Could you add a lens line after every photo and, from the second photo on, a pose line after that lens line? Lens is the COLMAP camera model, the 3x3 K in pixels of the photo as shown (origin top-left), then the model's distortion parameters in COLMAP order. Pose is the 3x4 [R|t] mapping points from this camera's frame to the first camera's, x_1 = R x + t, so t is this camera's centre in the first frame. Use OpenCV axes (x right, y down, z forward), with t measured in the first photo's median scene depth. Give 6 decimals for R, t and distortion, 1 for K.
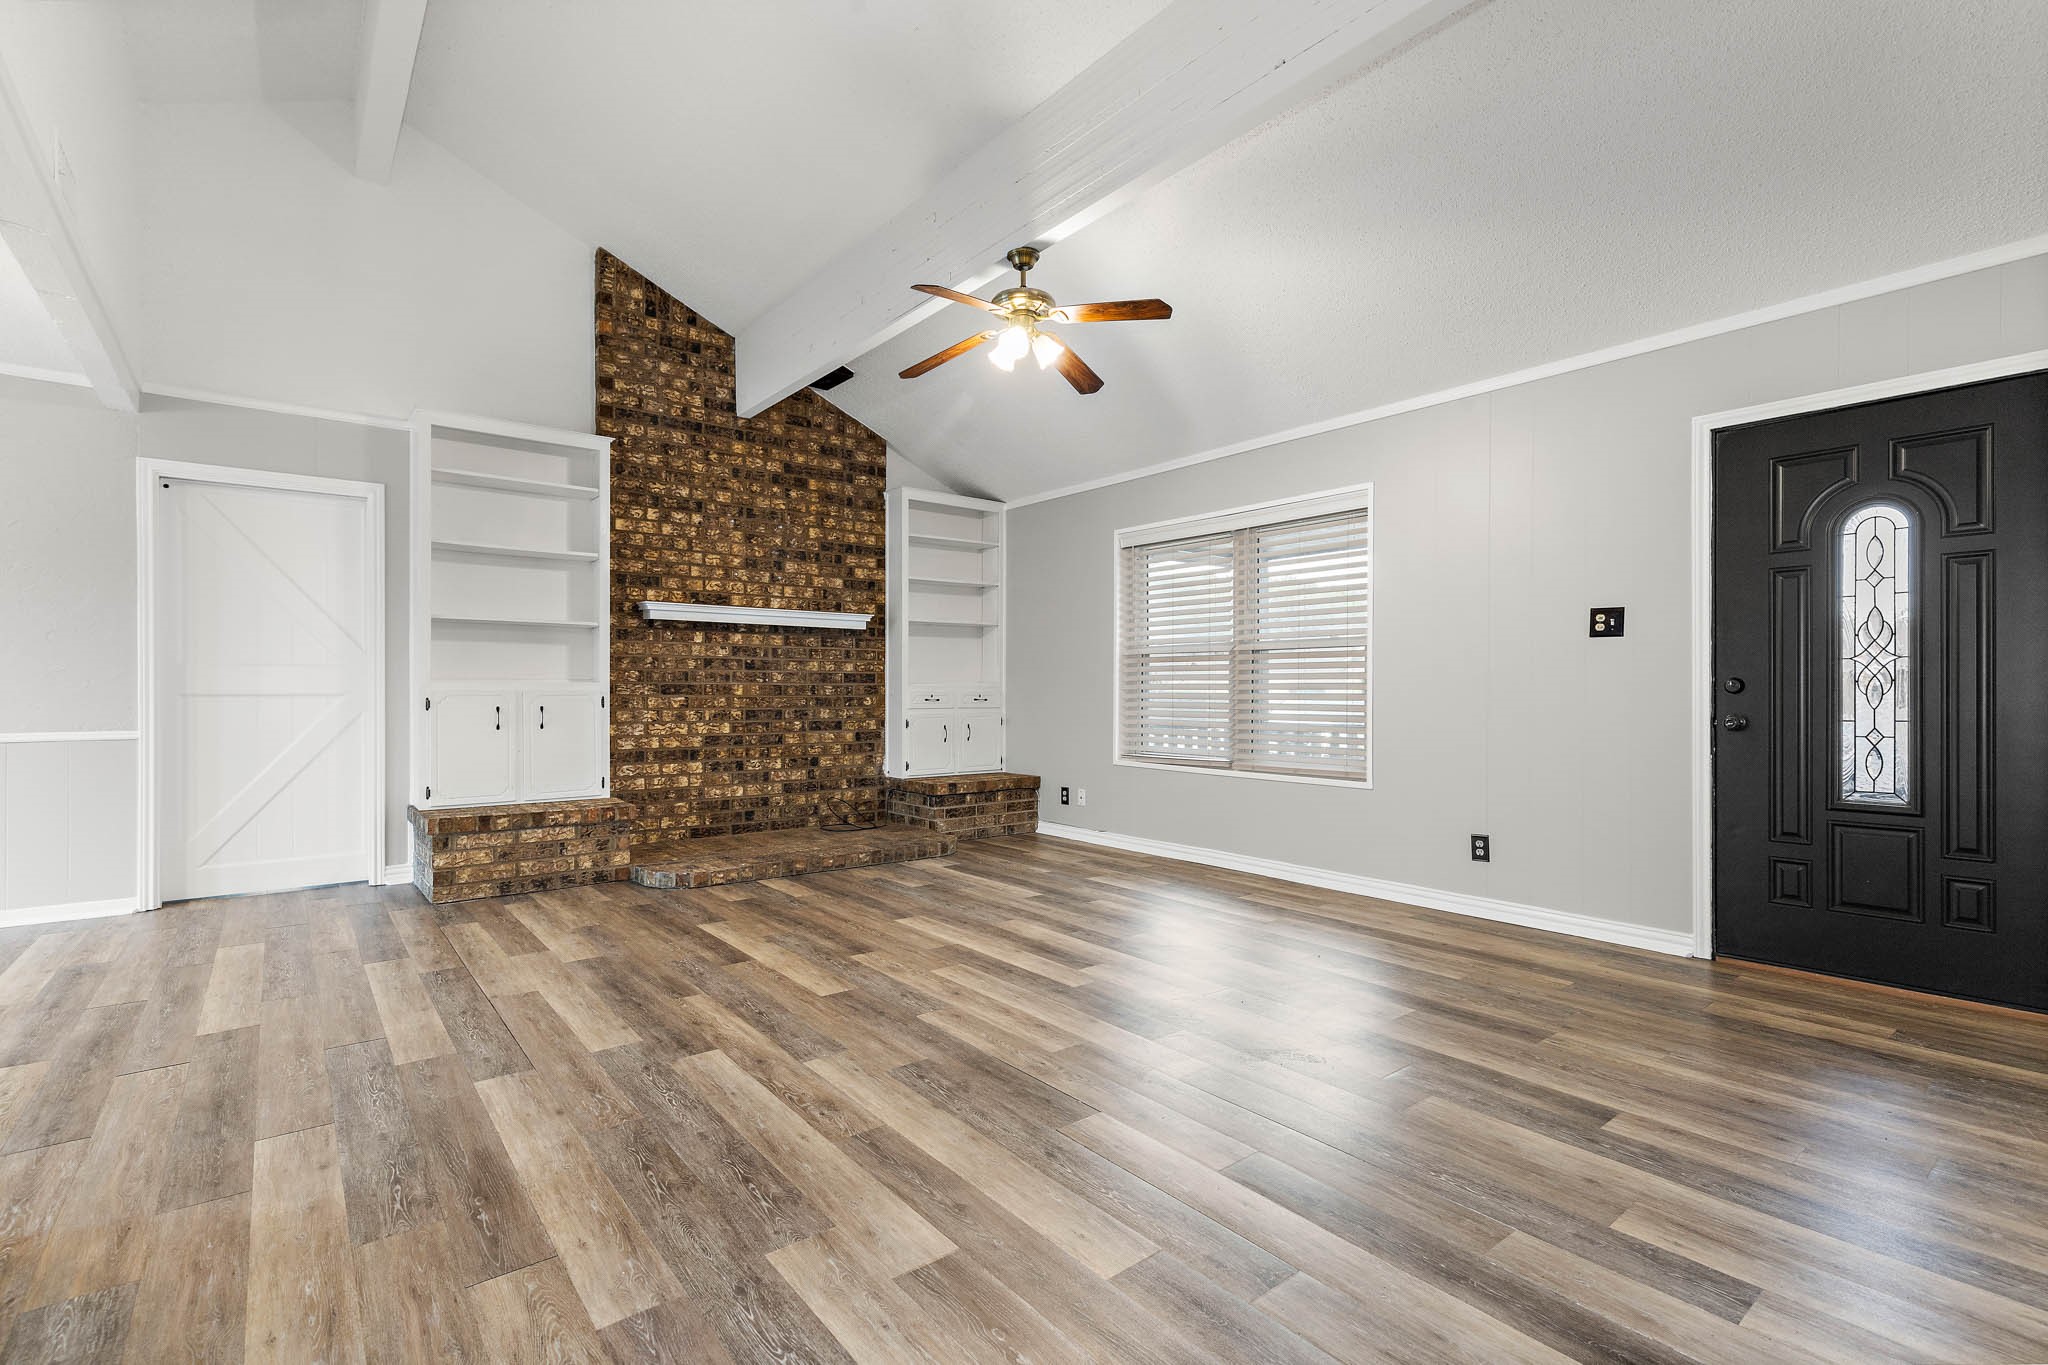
lens RADIAL K [[929.3, 0, 1026.8], [0, 929.3, 680.2], [0, 0, 1]] dist [0.017727, -0.004264]
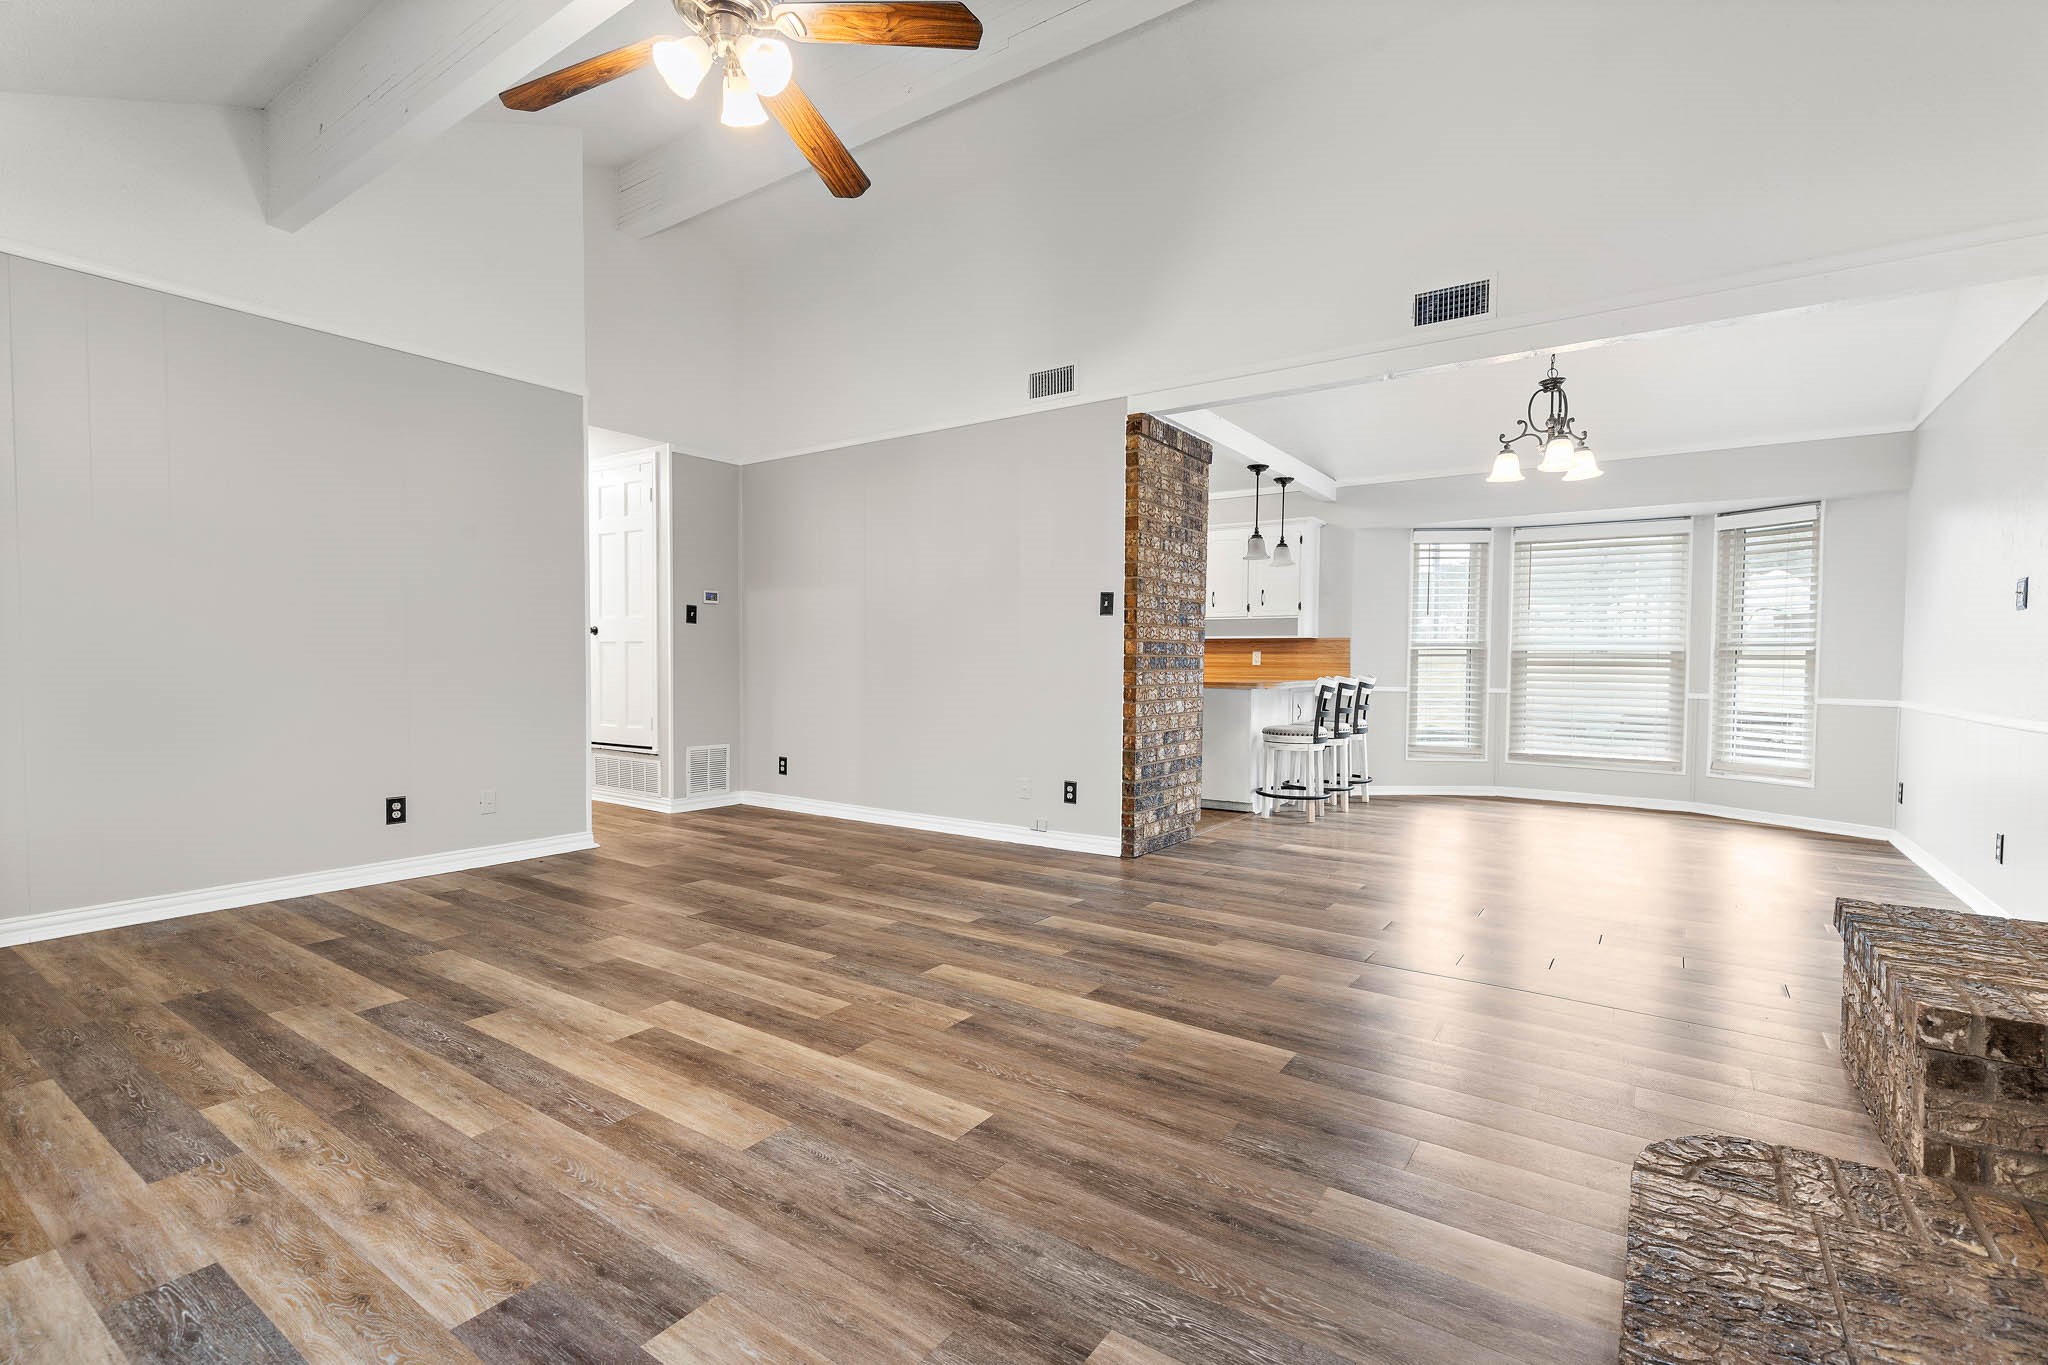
lens RADIAL K [[929.3, 0, 1026.8], [0, 929.3, 680.2], [0, 0, 1]] dist [0.017727, -0.004264]
pose [[-0.958846, -0.002726, -0.283912, -0.021017], [-0.004875, 0.999965, 0.006864, 0.026575], [0.283883, 0.007966, -0.958826, 2.055059]]
